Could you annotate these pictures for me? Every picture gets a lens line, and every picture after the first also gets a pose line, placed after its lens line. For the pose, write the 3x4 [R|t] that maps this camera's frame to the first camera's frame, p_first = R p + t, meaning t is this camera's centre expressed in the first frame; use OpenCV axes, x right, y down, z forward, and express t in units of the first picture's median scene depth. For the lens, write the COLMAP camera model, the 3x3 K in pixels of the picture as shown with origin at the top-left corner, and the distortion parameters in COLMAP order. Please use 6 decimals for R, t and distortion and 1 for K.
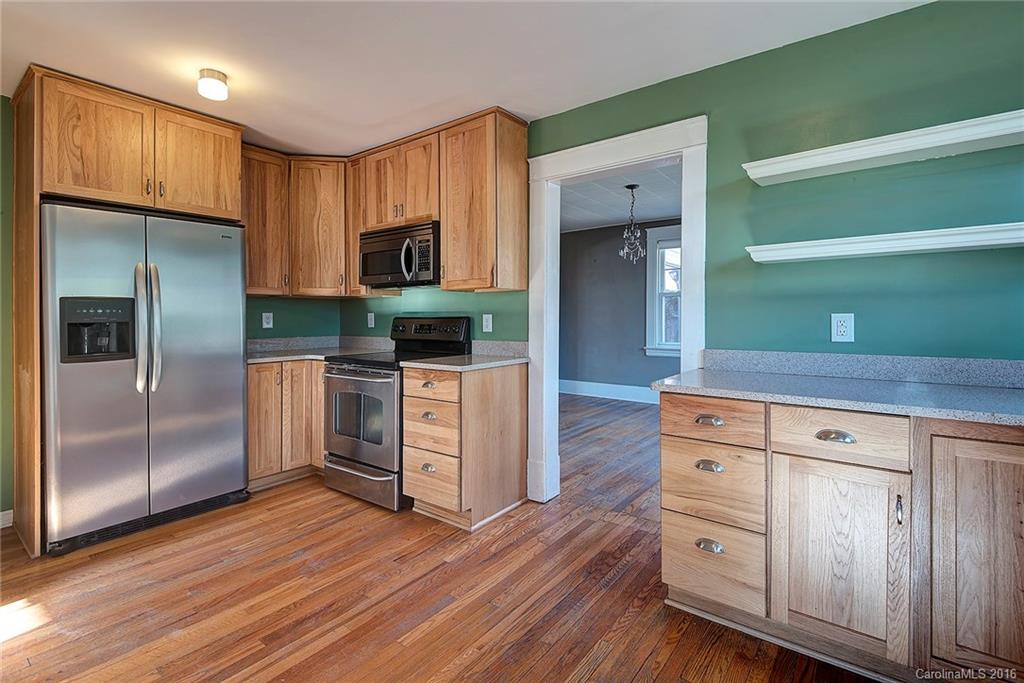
lens RADIAL K [[472.5, 0, 511.7], [0, 472.5, 317.2], [0, 0, 1]] dist [0.012626, -0.007015]
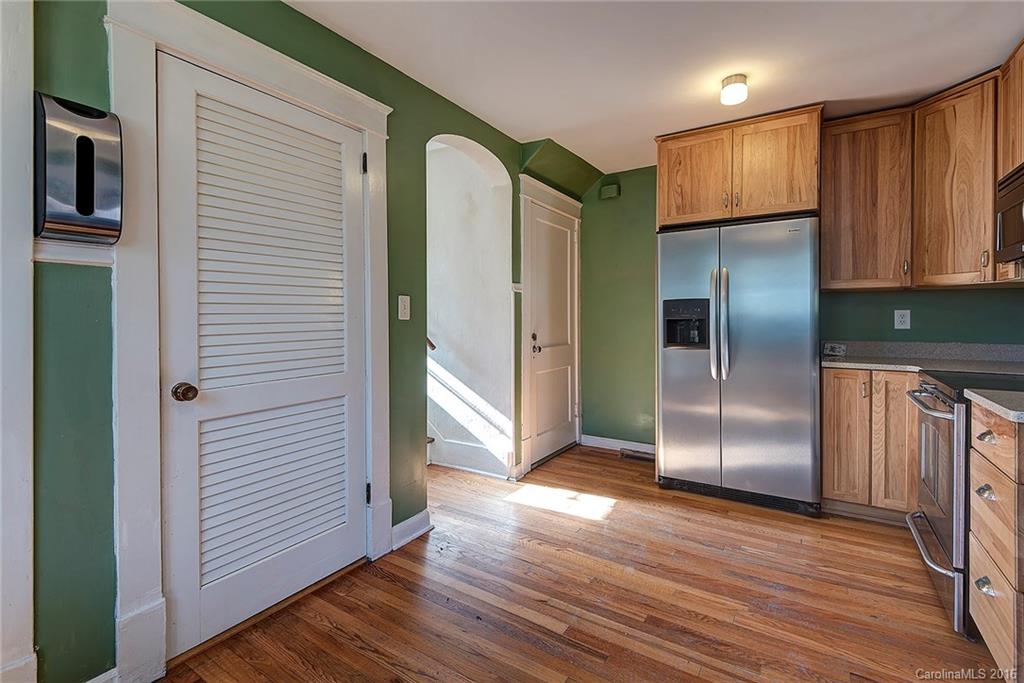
lens RADIAL K [[472.5, 0, 516.4], [0, 472.5, 317.3], [0, 0, 1]] dist [0.012626, -0.007015]
pose [[0.088011, 0.006468, -0.996098, 0.326427], [-0.004195, 0.999972, 0.006122, 0.001412], [0.996111, 0.003640, 0.088036, 0.392170]]
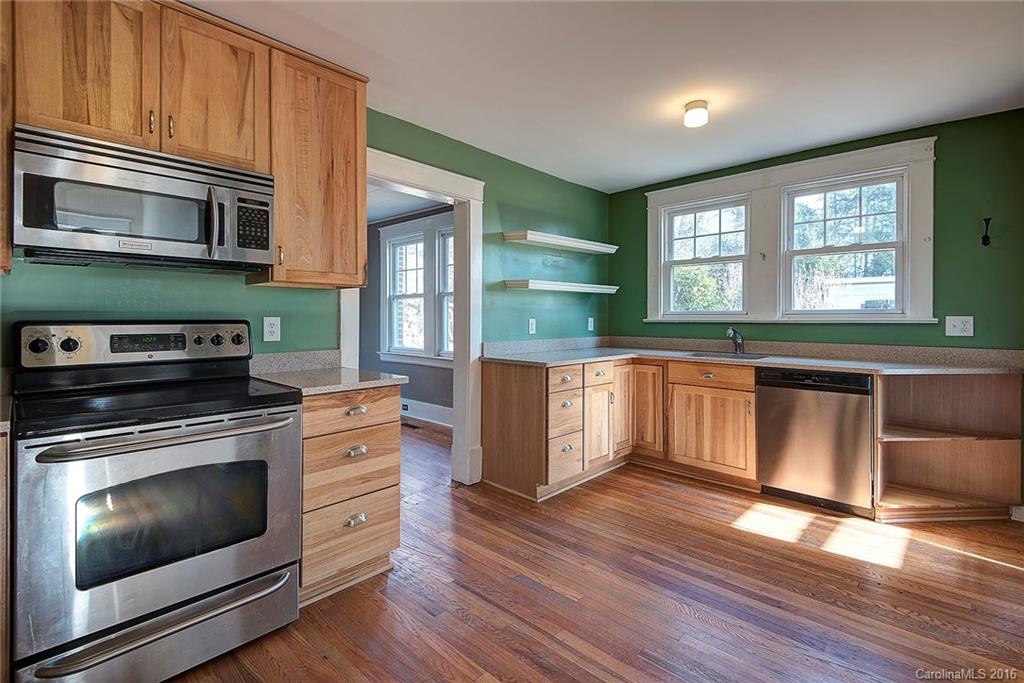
lens RADIAL K [[472.5, 0, 525.1], [0, 472.5, 317.5], [0, 0, 1]] dist [0.012626, -0.007015]
pose [[0.089333, 0.004101, 0.995993, -0.903949], [-0.000627, 0.999992, -0.004061, -0.003065], [-0.996002, -0.000262, 0.089334, 0.657235]]
